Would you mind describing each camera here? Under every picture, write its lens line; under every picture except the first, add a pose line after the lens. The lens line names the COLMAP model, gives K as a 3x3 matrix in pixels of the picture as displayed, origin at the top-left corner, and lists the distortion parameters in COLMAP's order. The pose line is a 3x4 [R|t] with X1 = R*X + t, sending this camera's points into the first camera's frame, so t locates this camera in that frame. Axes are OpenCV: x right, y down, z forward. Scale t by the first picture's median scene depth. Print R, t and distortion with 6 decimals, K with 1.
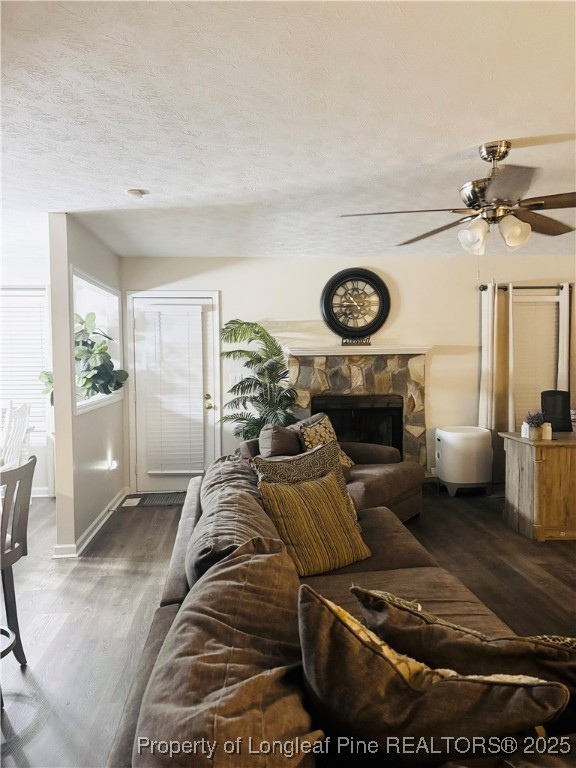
lens RADIAL K [[580.0, 0, 278.9], [0, 580.0, 377.2], [0, 0, 1]] dist [0.049788, -0.041777]
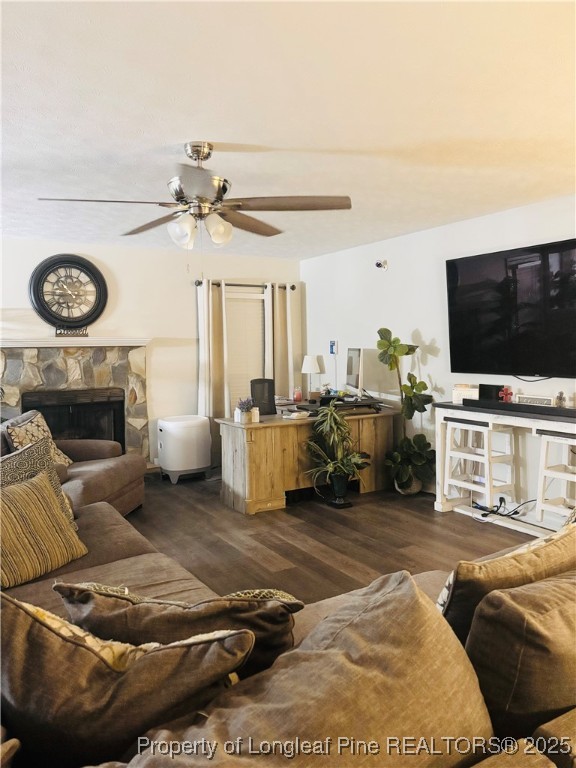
lens RADIAL K [[580.0, 0, 289.5], [0, 580.0, 381.6], [0, 0, 1]] dist [0.049788, -0.041777]
pose [[0.887081, -0.028622, 0.460726, 0.007676], [0.020155, 0.999526, 0.023289, 0.003246], [-0.461174, -0.011373, 0.887237, -0.004555]]
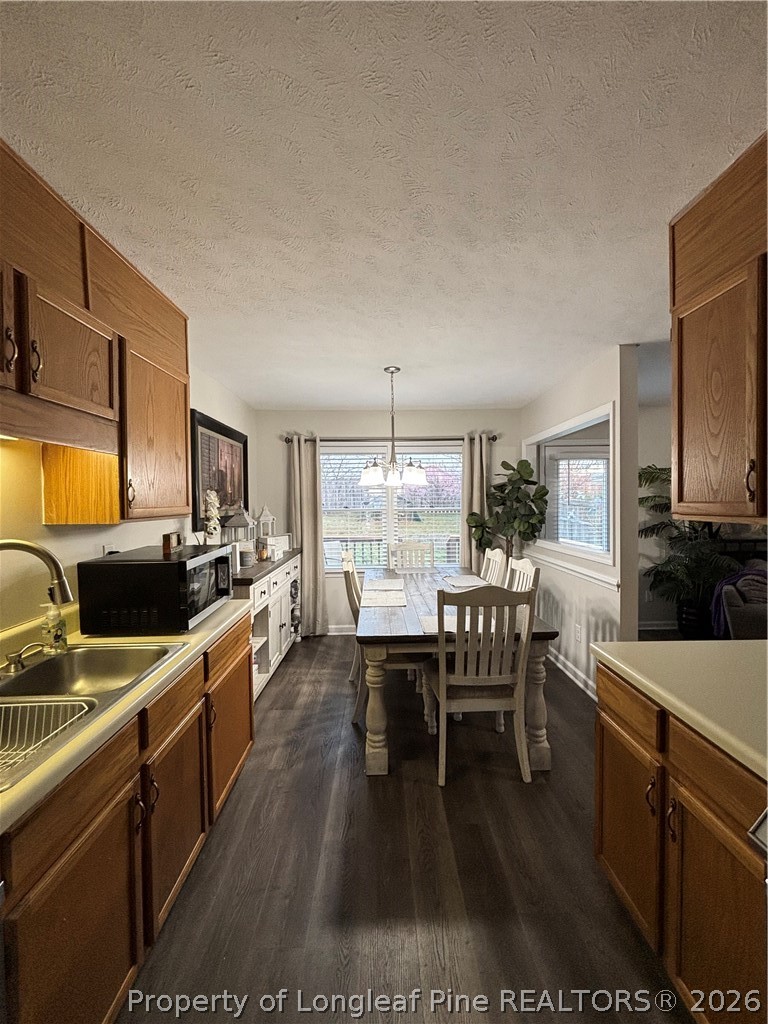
lens RADIAL K [[412.8, 0, 387.2], [0, 412.8, 512.4], [0, 0, 1]] dist [-0.000739, 0.000466]
pose [[0.998981, -0.000046, -0.045141, -0.493234], [-0.000422, 0.999946, -0.010355, -0.007285], [0.045139, 0.010363, 0.998927, 0.236733]]
